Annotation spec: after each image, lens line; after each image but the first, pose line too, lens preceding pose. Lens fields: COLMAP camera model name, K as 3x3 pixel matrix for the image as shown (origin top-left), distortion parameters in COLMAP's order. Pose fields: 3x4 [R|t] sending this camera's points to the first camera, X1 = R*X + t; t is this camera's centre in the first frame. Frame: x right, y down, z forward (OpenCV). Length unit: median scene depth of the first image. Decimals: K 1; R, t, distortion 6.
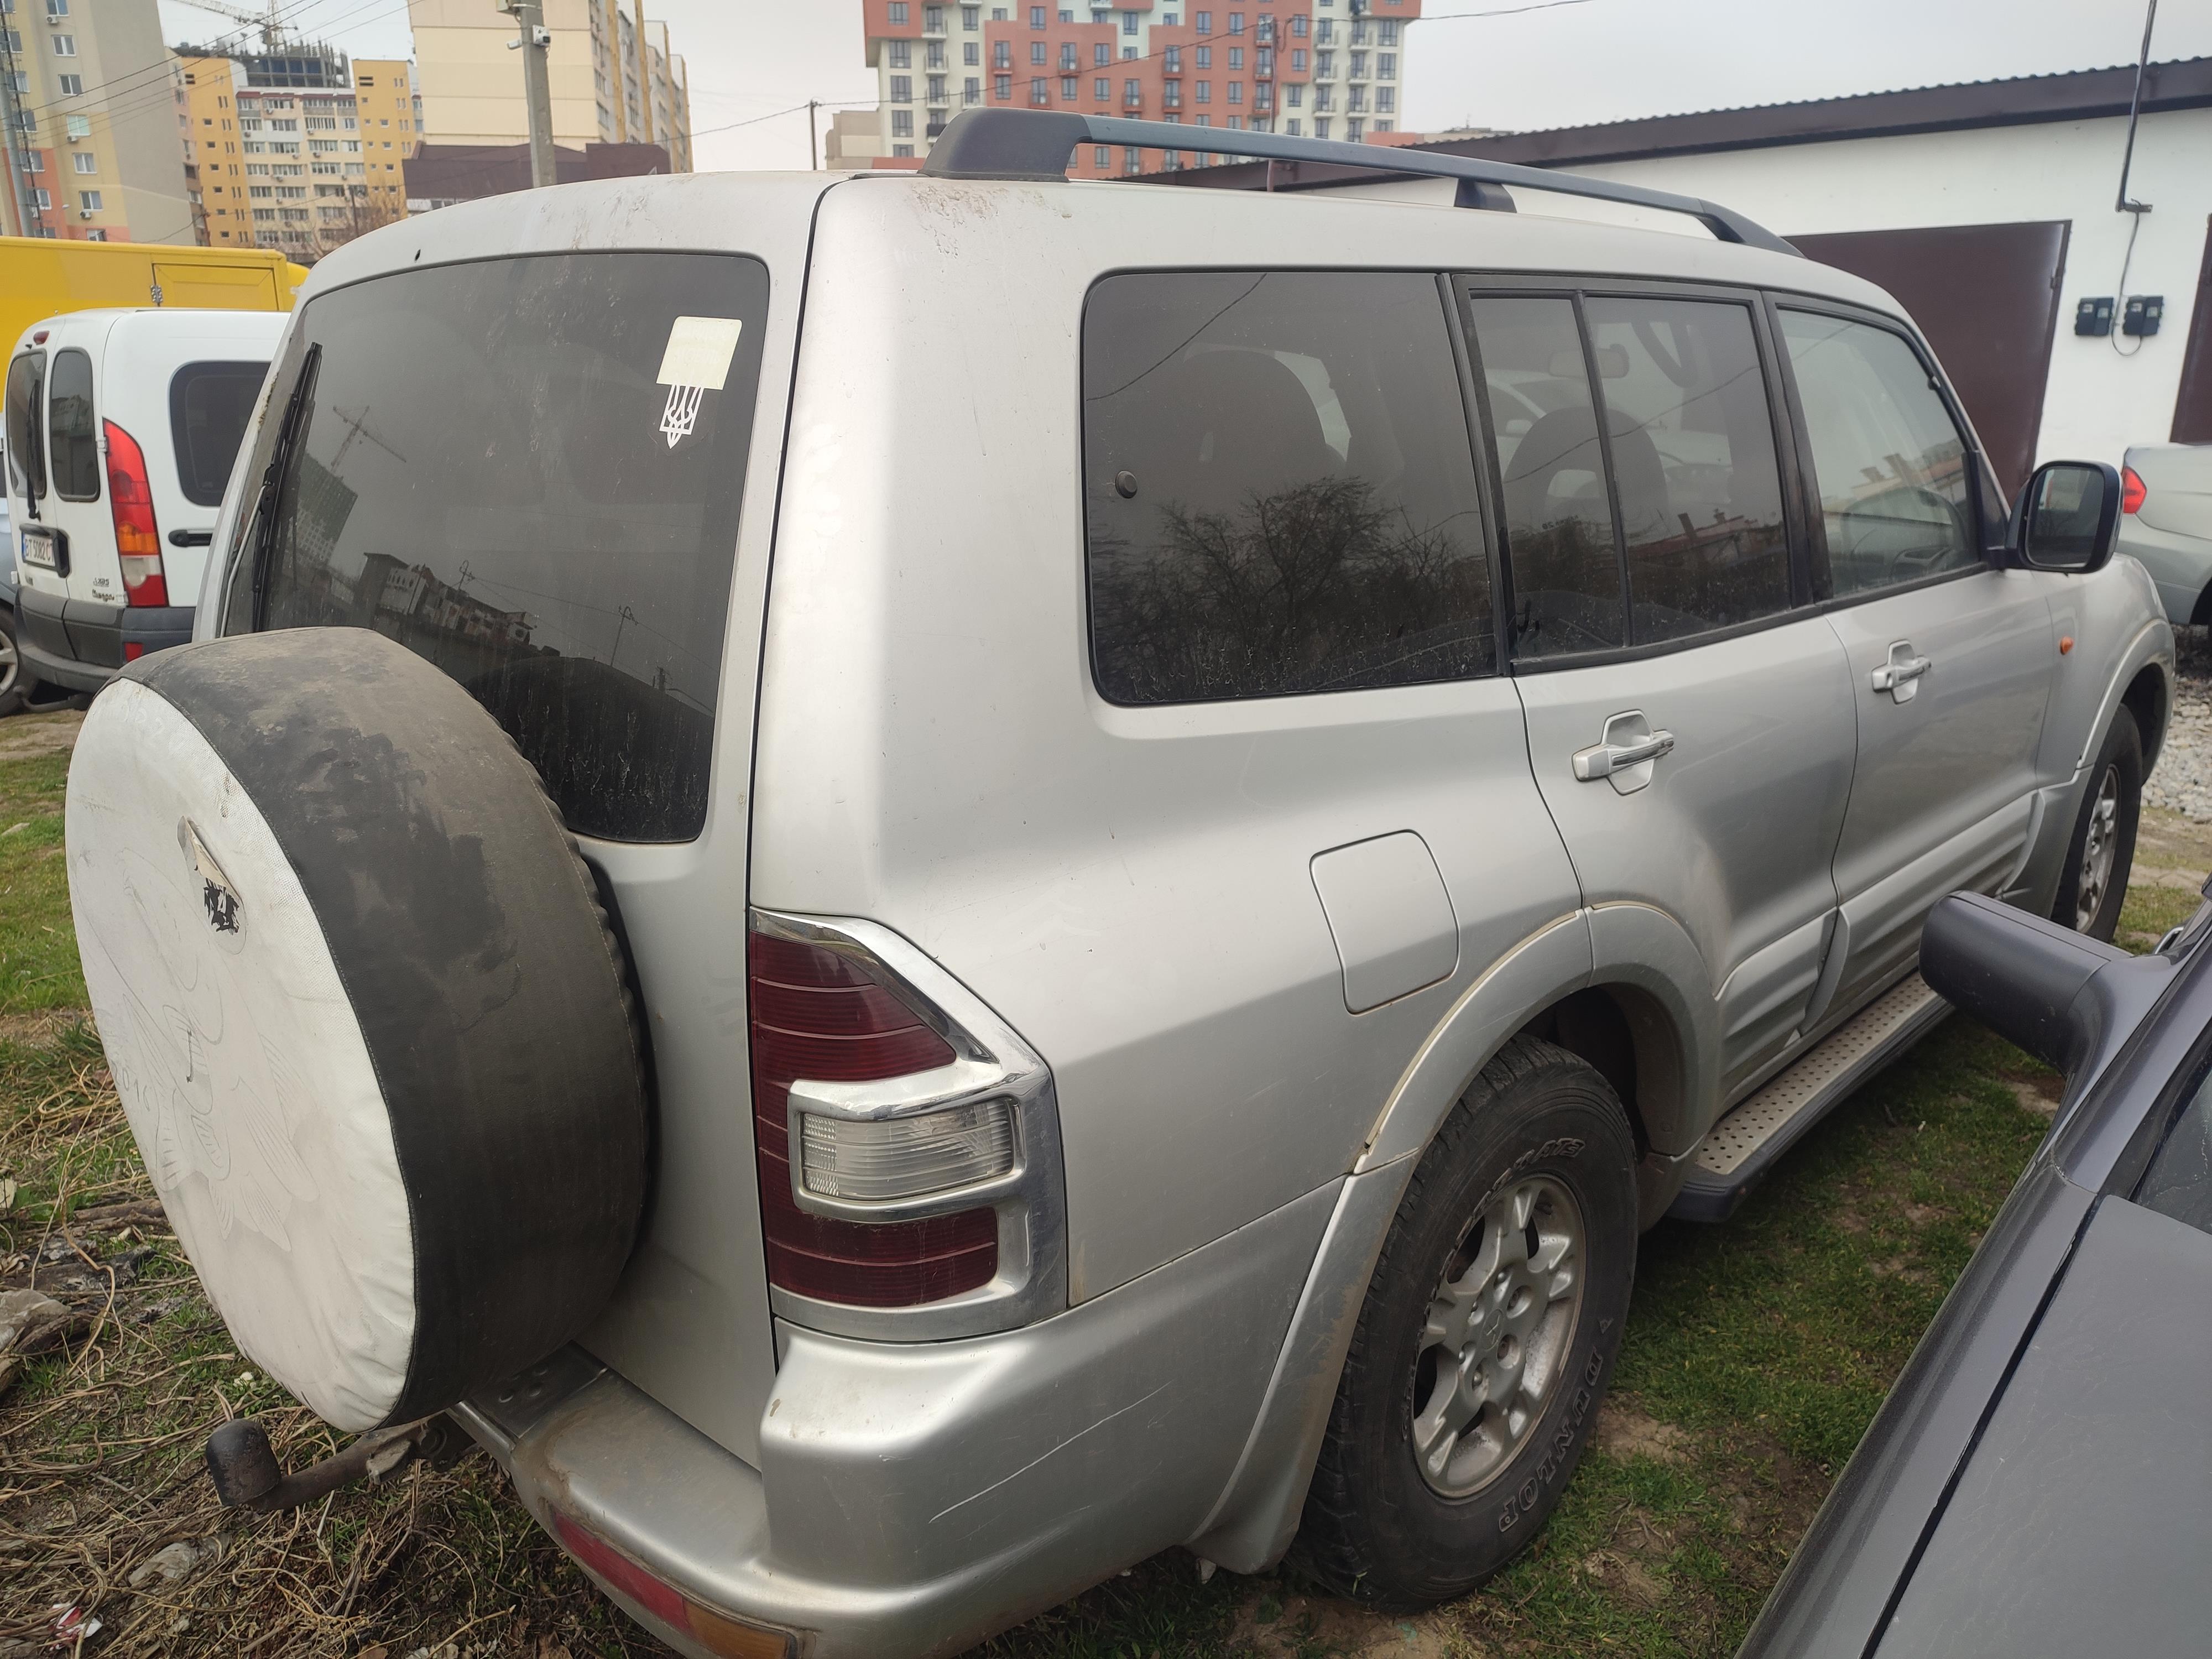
lens RADIAL K [[1569.5, 0, 1104.3], [0, 1569.5, 816.0], [0, 0, 1]] dist [0.021705, -0.013352]
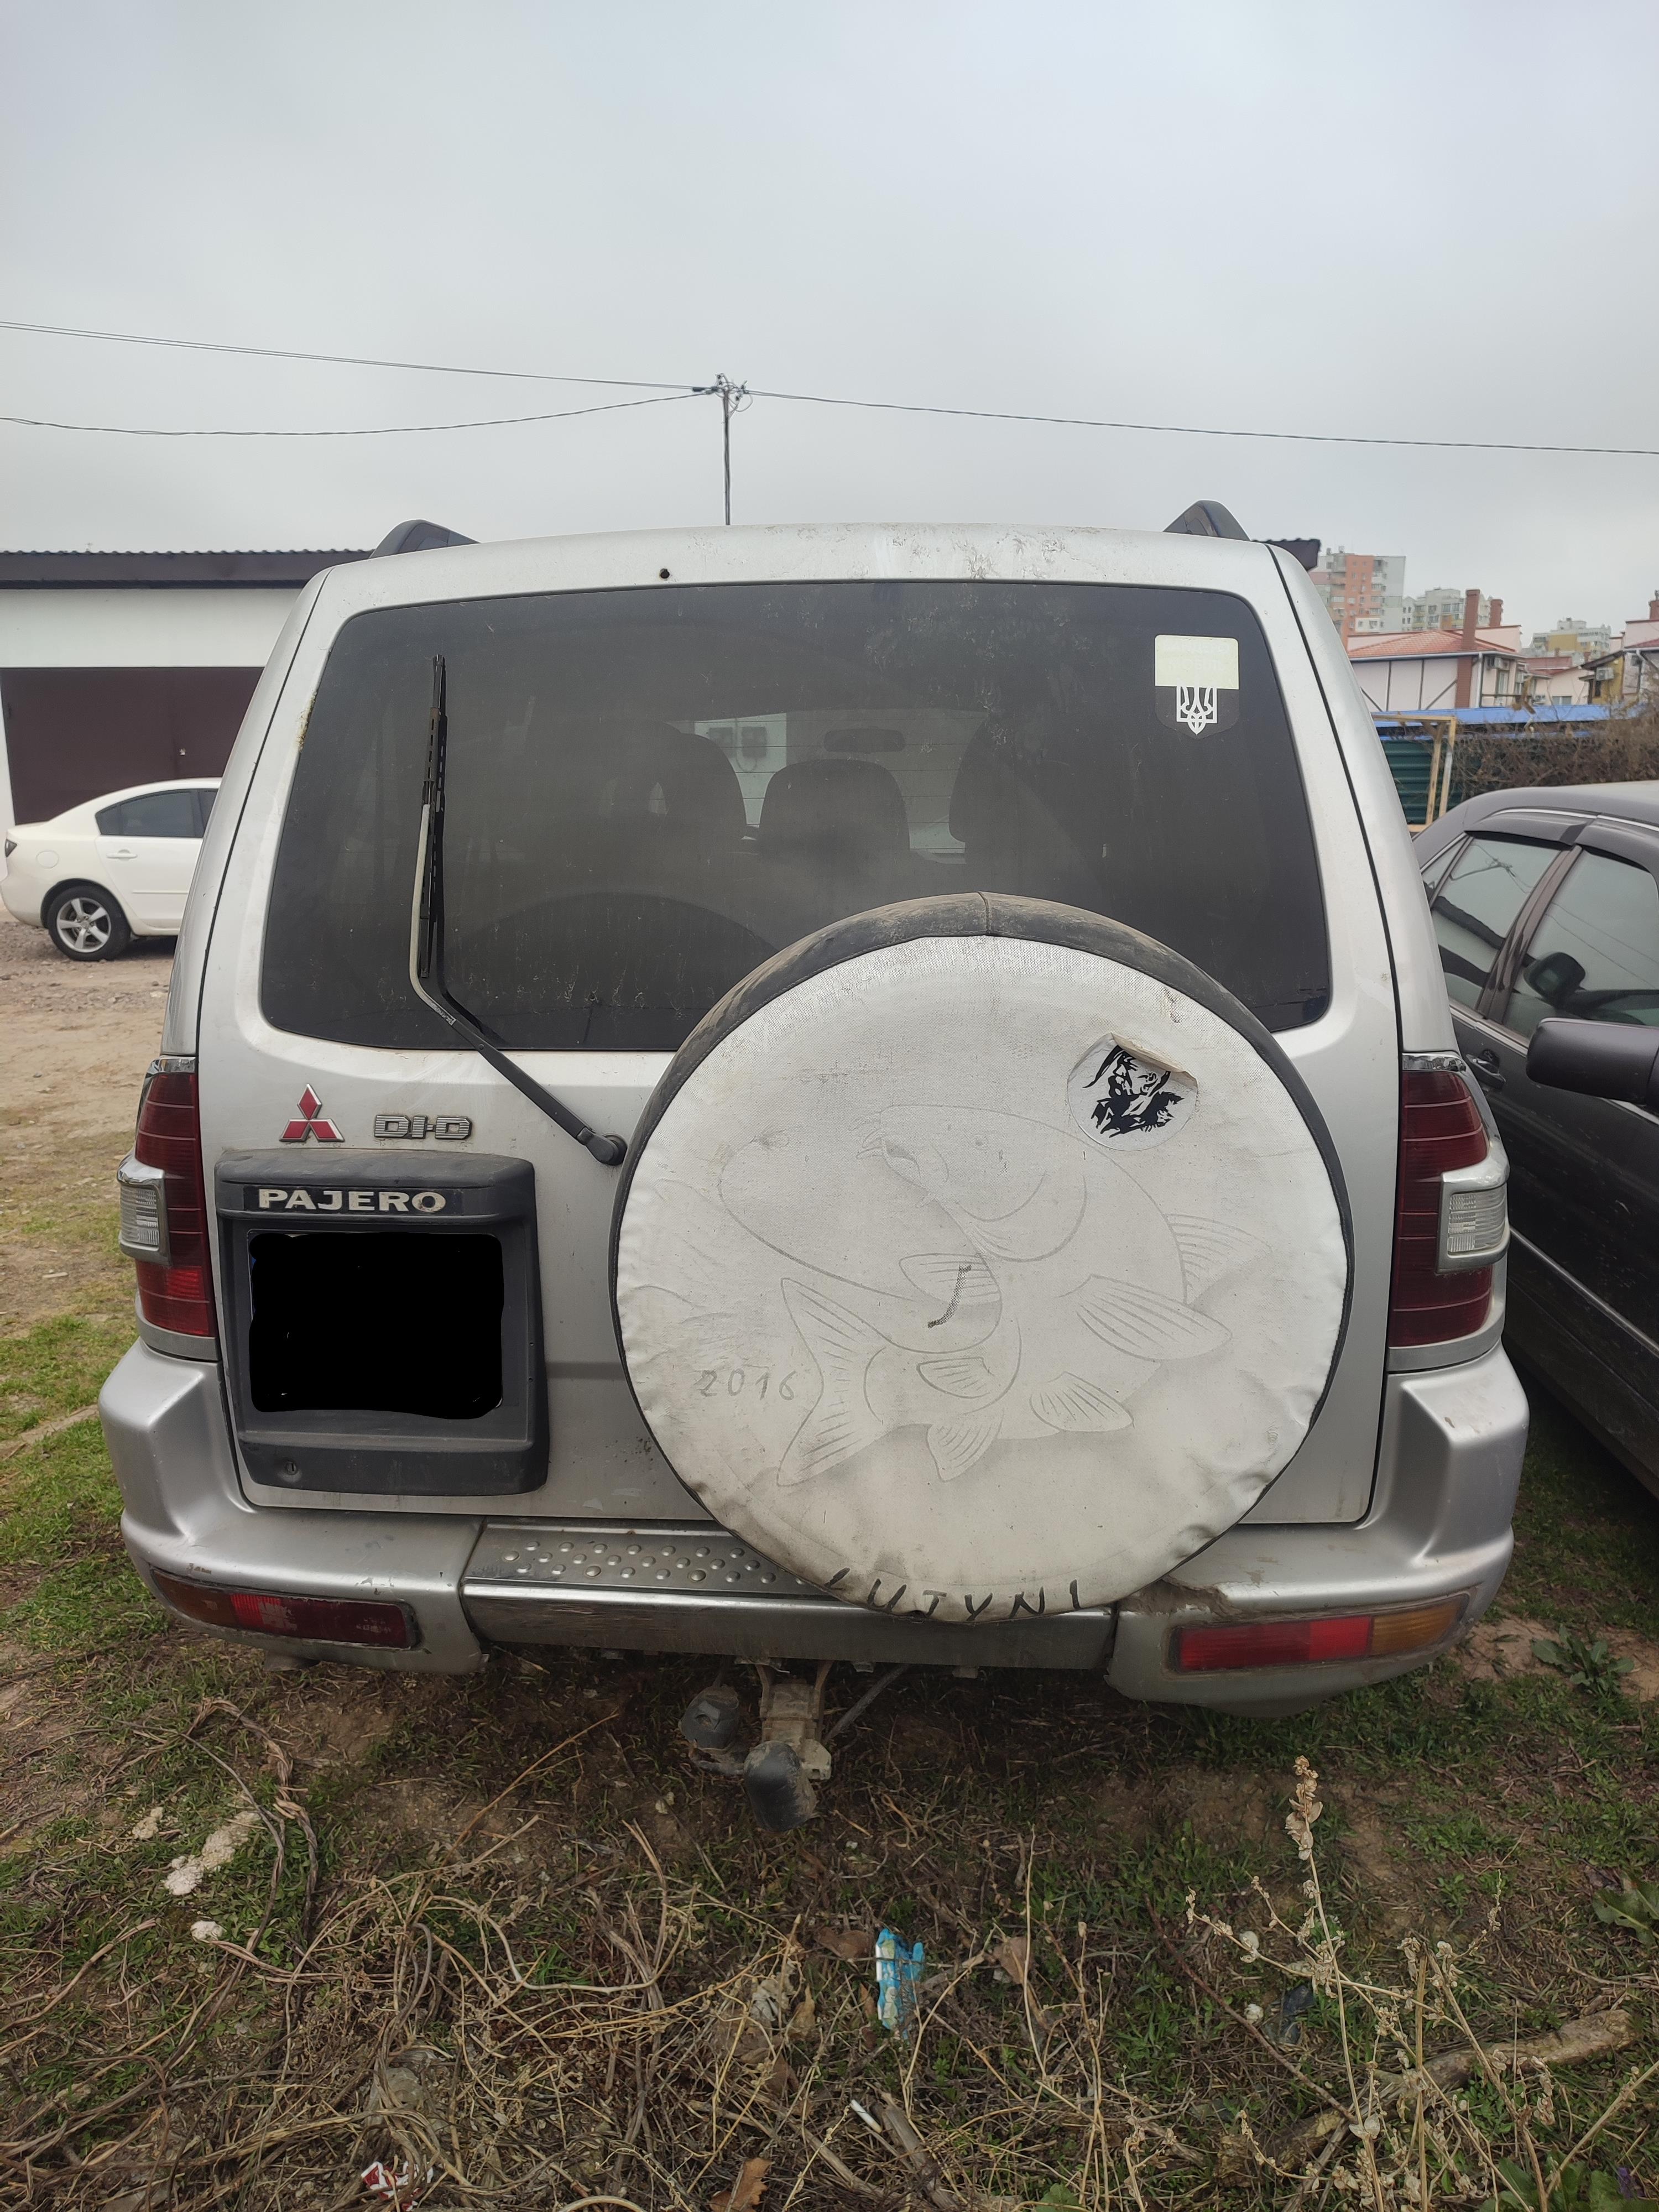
lens RADIAL K [[1569.5, 0, 830.2], [0, 1569.5, 1118.7], [0, 0, 1]] dist [0.021705, -0.013352]
pose [[0.757258, -0.136846, 0.638618, -1.367499], [0.184256, 0.982847, -0.007877, 0.029688], [-0.626585, 0.123634, 0.769484, 0.238562]]
